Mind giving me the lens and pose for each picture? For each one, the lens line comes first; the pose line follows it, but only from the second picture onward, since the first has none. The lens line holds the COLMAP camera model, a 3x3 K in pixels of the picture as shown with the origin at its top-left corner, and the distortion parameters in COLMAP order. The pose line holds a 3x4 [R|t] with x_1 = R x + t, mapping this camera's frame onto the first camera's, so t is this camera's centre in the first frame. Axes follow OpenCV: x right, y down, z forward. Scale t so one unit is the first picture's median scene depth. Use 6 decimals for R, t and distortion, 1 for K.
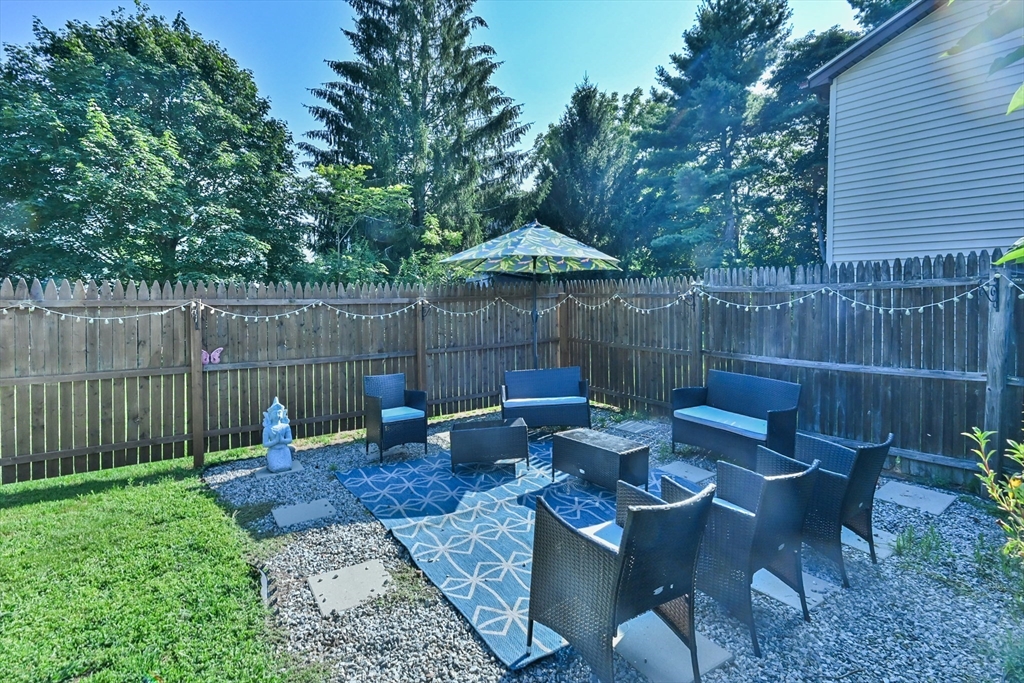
lens RADIAL K [[469.4, 0, 512.8], [0, 469.4, 310.9], [0, 0, 1]] dist [0.009210, -0.000525]
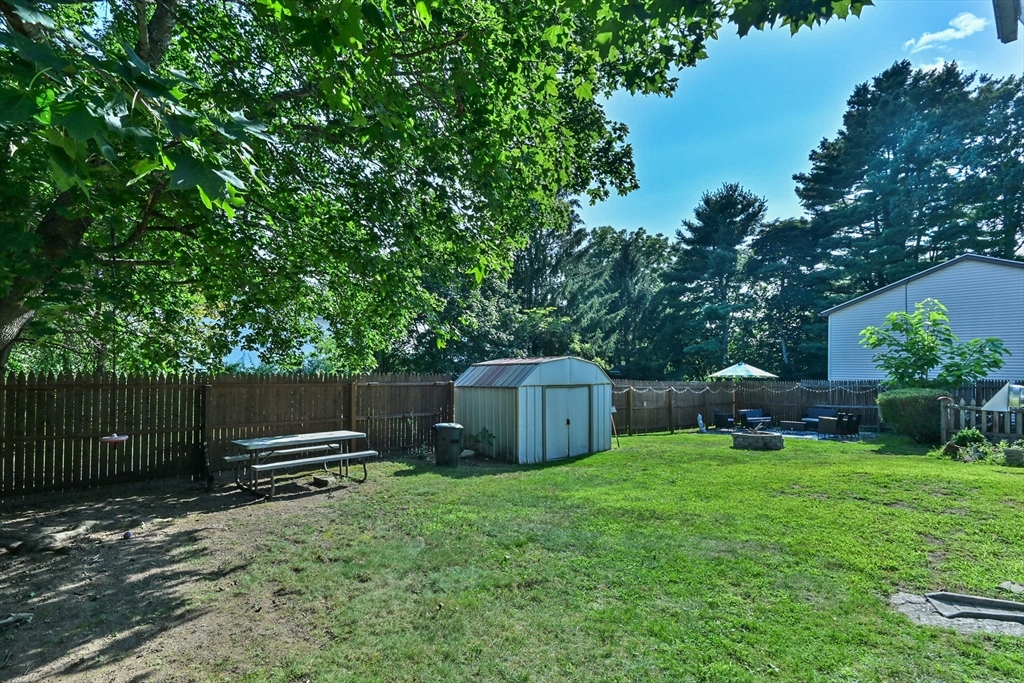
lens RADIAL K [[469.4, 0, 504.5], [0, 469.4, 369.6], [0, 0, 1]] dist [0.009210, -0.000525]
pose [[0.994721, 0.019332, 0.100781, -0.790559], [-0.013860, 0.998406, -0.054721, 0.020190], [-0.101678, 0.053035, 0.993403, -0.828998]]
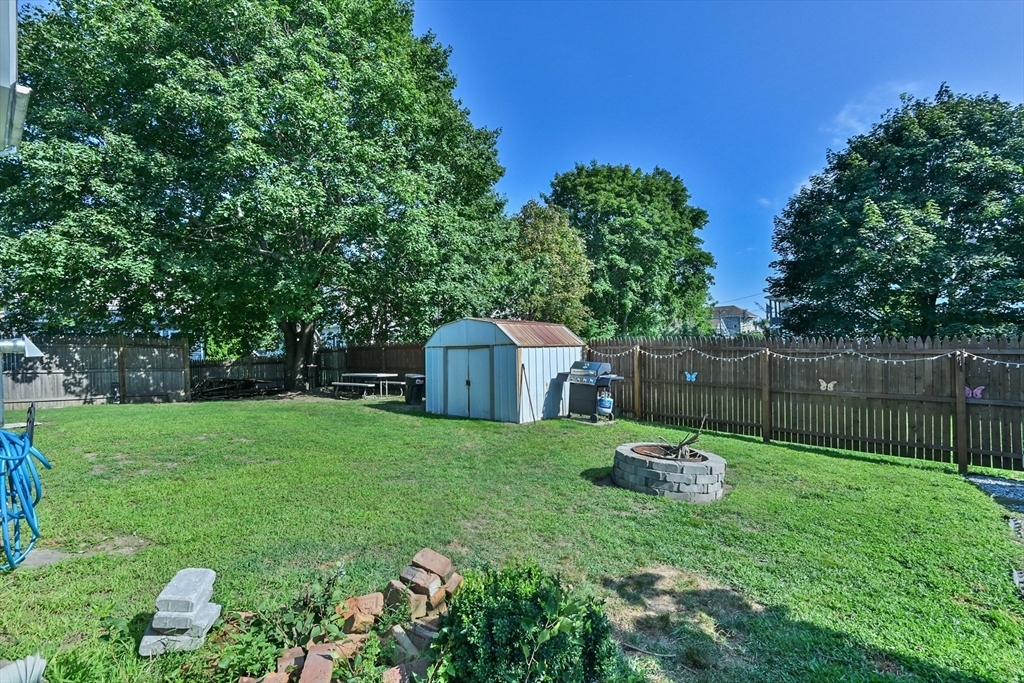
lens RADIAL K [[469.4, 0, 507.9], [0, 469.4, 334.1], [0, 0, 1]] dist [0.009210, -0.000525]
pose [[0.219788, -0.023851, -0.975256, 0.132933], [-0.032372, 0.998972, -0.031726, 0.006421], [0.975010, 0.038544, 0.218790, -0.204001]]
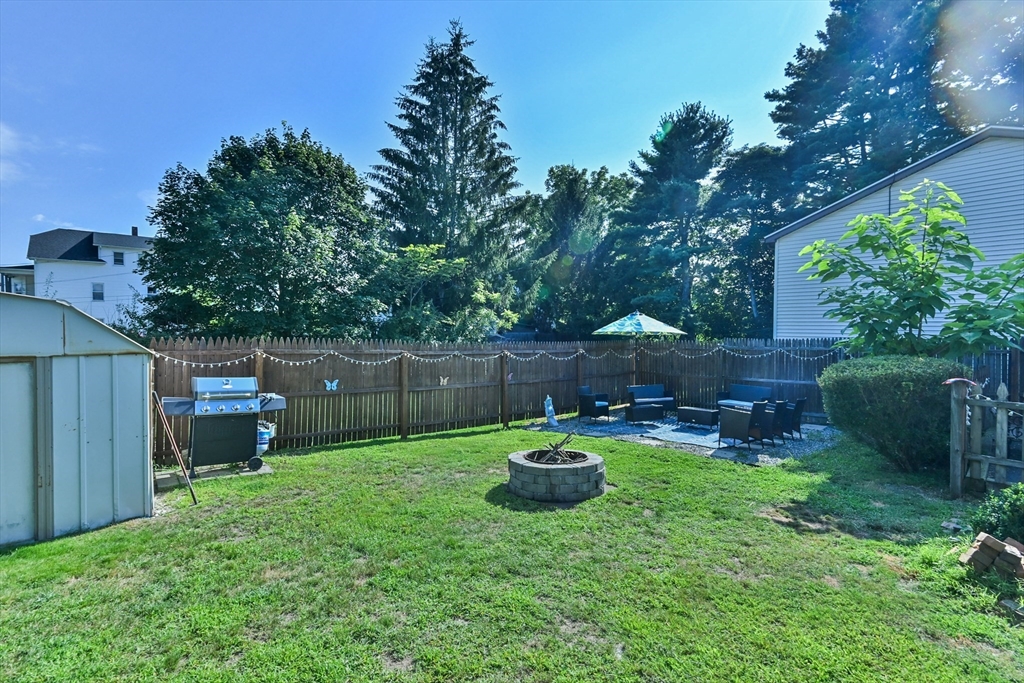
lens RADIAL K [[469.4, 0, 505.8], [0, 469.4, 337.4], [0, 0, 1]] dist [0.009210, -0.000525]
pose [[0.993763, 0.013048, 0.110749, -0.326934], [-0.009304, 0.999370, -0.034250, -0.003442], [-0.111126, 0.033006, 0.993258, -0.405494]]
